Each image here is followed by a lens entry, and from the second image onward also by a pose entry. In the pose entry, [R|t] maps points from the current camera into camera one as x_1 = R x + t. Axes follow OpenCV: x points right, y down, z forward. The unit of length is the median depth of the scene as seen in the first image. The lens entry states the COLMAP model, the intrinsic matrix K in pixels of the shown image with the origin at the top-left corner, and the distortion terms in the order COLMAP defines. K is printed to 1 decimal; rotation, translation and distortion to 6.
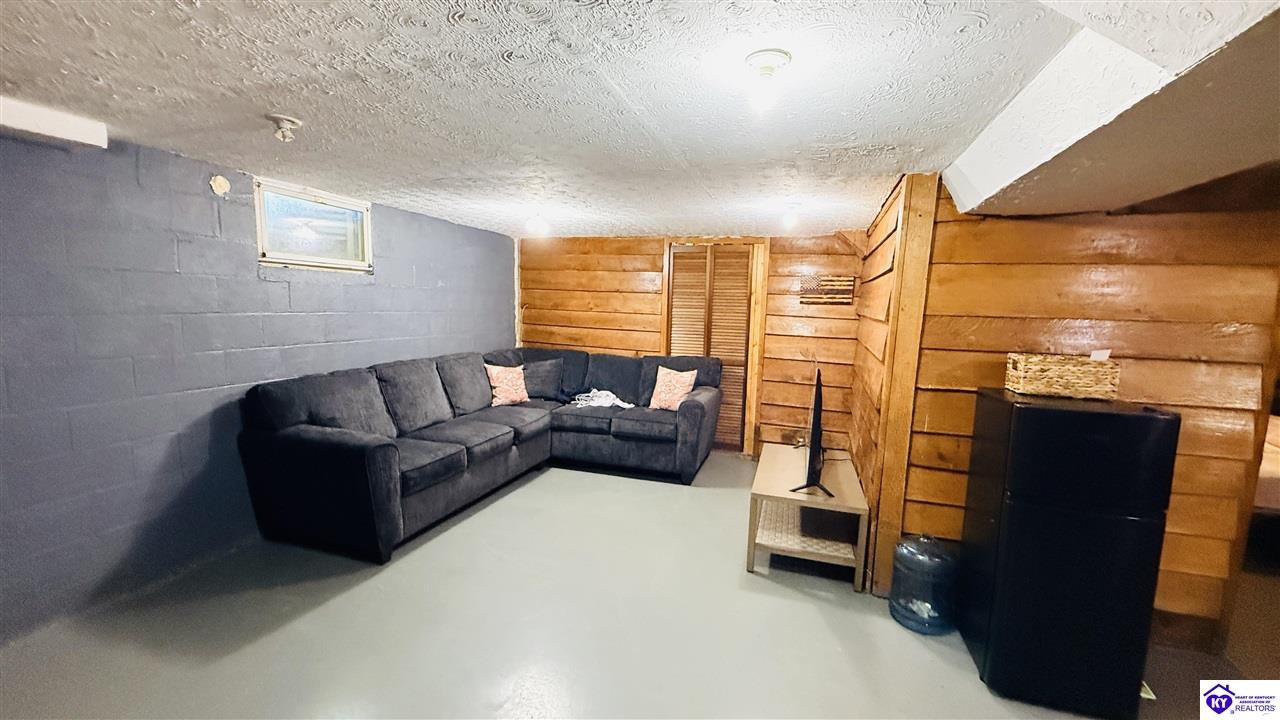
lens RADIAL K [[507.6, 0, 641.5], [0, 507.6, 362.6], [0, 0, 1]] dist [0.001750, -0.000468]
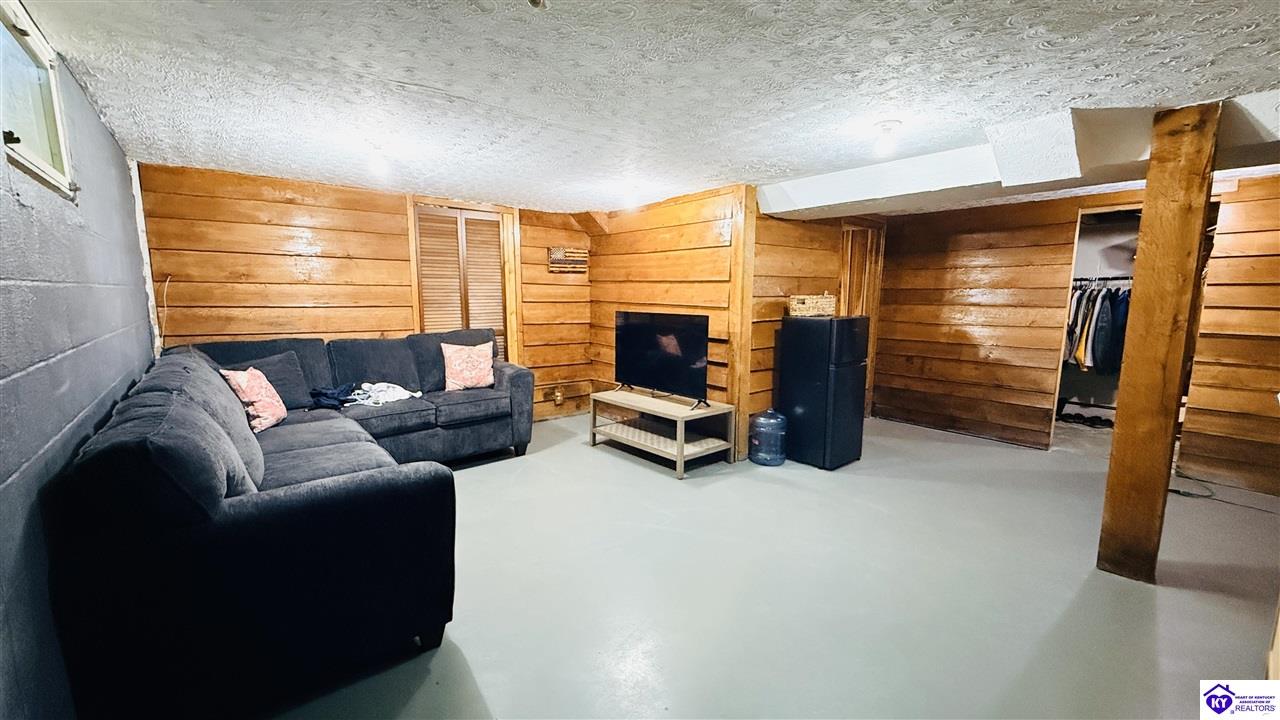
lens RADIAL K [[507.6, 0, 641.5], [0, 507.6, 362.6], [0, 0, 1]] dist [0.001750, -0.000468]
pose [[0.533497, -0.145596, 0.833176, -0.549559], [0.108078, 0.988732, 0.103575, -0.014852], [-0.838868, 0.034791, 0.543222, 0.239506]]
